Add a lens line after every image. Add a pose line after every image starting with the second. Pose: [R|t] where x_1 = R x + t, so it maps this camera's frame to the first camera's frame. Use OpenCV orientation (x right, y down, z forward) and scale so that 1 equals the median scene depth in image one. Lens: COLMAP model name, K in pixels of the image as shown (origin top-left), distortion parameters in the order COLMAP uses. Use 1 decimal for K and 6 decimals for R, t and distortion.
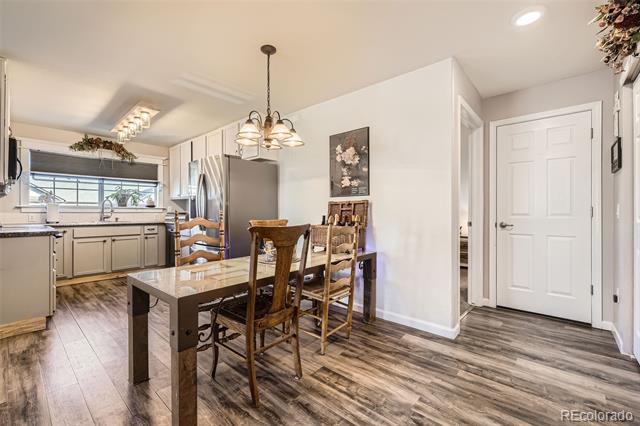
lens RADIAL K [[273.3, 0, 319.1], [0, 273.3, 212.4], [0, 0, 1]] dist [0.012357, -0.001481]
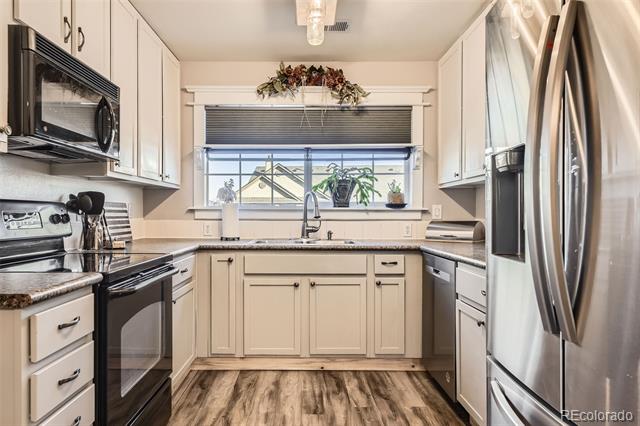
lens RADIAL K [[422.2, 0, 301.0], [0, 422.2, 219.7], [0, 0, 1]] dist [0.015570, 0.001579]
pose [[0.664048, 0.010088, -0.747621, -0.243353], [-0.002602, 0.999934, 0.011181, -0.007699], [0.747685, -0.005480, 0.664031, 0.504338]]
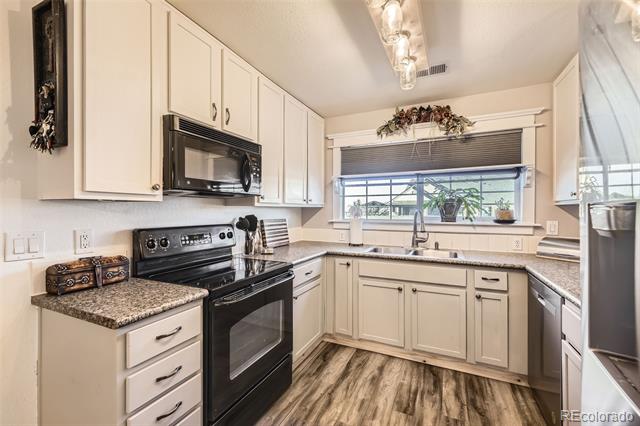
lens RADIAL K [[273.3, 0, 319.7], [0, 273.3, 212.6], [0, 0, 1]] dist [0.012357, -0.001481]
pose [[0.287709, 0.005399, -0.957703, -0.284613], [-0.003034, 0.999984, 0.004725, -0.042811], [0.957713, 0.001547, 0.287721, 0.631101]]
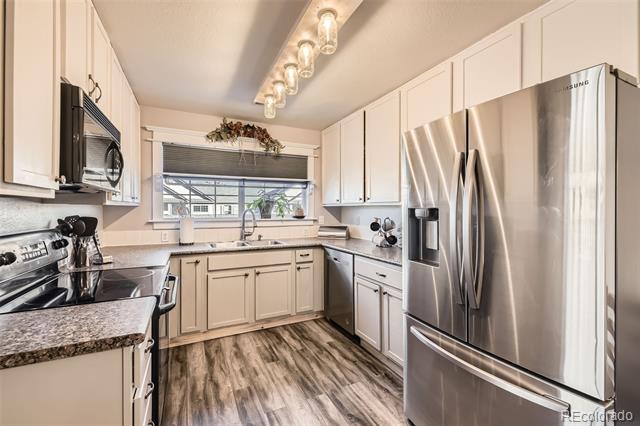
lens RADIAL K [[273.3, 0, 319.4], [0, 273.3, 211.5], [0, 0, 1]] dist [0.012357, -0.001481]
pose [[0.926385, 0.002193, -0.376572, -0.342295], [-0.000546, 0.999990, 0.004480, -0.043818], [0.376578, -0.003945, 0.926376, 0.424471]]
